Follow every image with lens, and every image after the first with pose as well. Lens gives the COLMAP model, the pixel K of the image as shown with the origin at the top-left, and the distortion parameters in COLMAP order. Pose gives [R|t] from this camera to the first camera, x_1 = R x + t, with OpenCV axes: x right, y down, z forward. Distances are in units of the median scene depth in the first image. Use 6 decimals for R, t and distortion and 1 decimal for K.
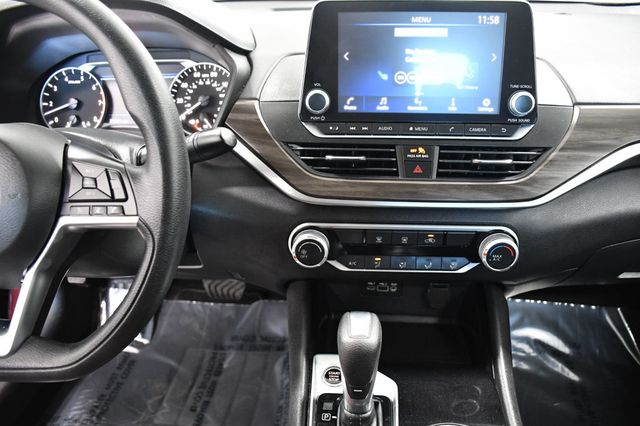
lens RADIAL K [[511.2, 0, 320.0], [0, 511.2, 213.0], [0, 0, 1]] dist [-0.117560, 0.108901]
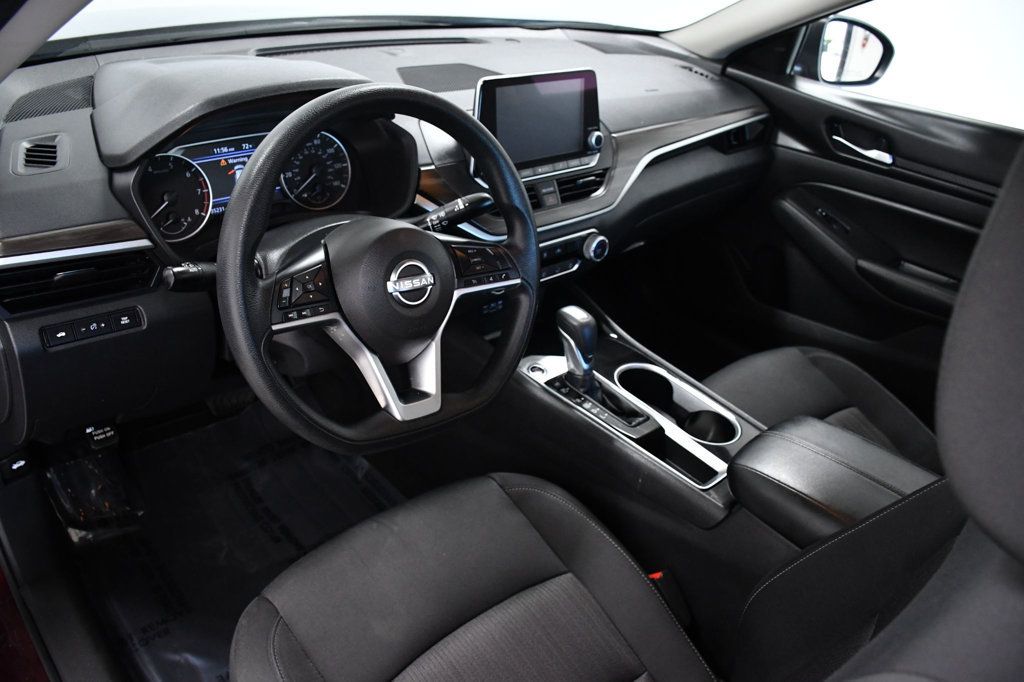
lens RADIAL K [[818.0, 0, 512.0], [0, 818.0, 341.0], [0, 0, 1]] dist [-0.117560, 0.108901]
pose [[0.620732, -0.296241, 0.725901, -1.174369], [0.228639, 0.954021, 0.193823, -0.129982], [-0.749944, 0.045658, 0.659924, -0.233971]]
